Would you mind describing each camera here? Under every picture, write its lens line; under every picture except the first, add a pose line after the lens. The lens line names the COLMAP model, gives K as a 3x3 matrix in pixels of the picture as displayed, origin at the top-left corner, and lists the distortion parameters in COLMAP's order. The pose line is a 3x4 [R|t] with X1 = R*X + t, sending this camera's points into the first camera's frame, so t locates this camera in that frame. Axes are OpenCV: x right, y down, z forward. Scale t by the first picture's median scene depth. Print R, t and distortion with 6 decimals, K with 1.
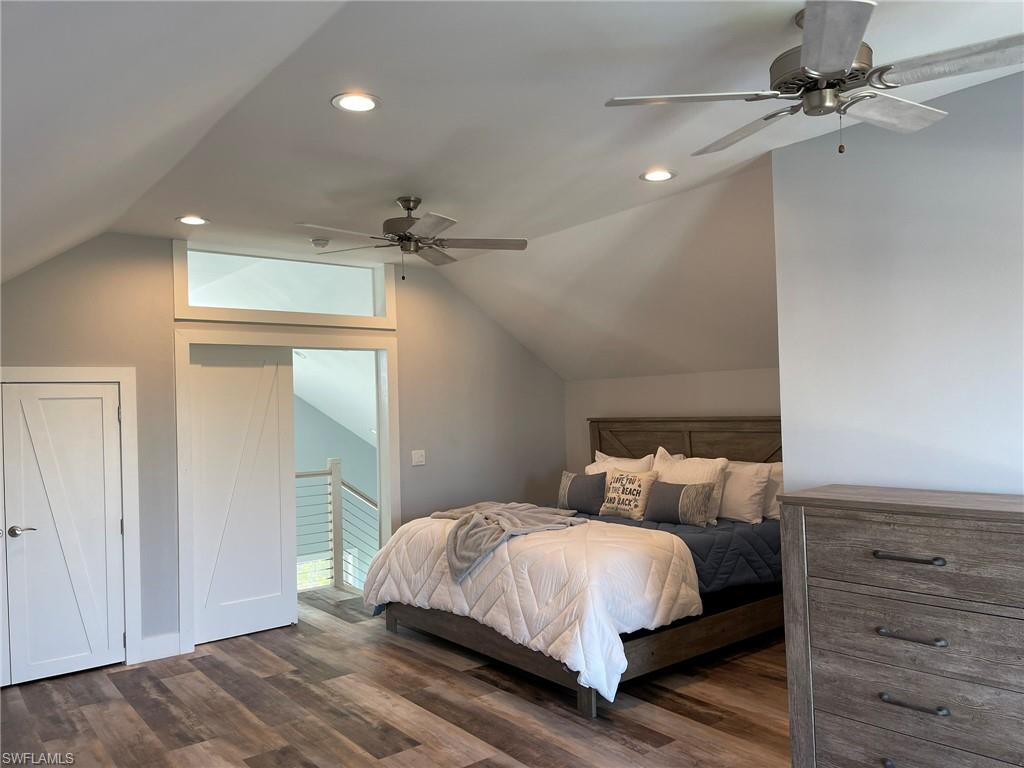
lens RADIAL K [[757.6, 0, 512.0], [0, 757.6, 384.0], [0, 0, 1]] dist [-0.001545, 0.000486]
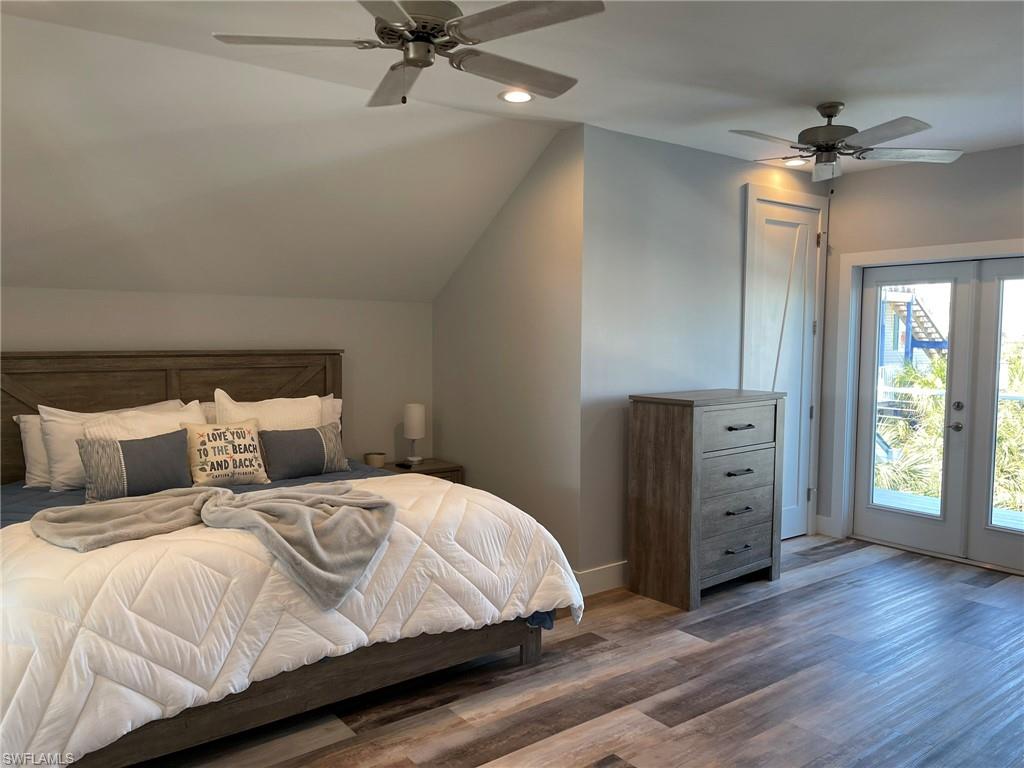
lens RADIAL K [[774.2, 0, 507.0], [0, 774.2, 387.9], [0, 0, 1]] dist [0.088984, -0.124061]
pose [[0.021382, -0.041944, 0.998891, -0.737617], [-0.035927, 0.998442, 0.042695, 0.047961], [-0.999126, -0.036800, 0.019842, 0.880407]]
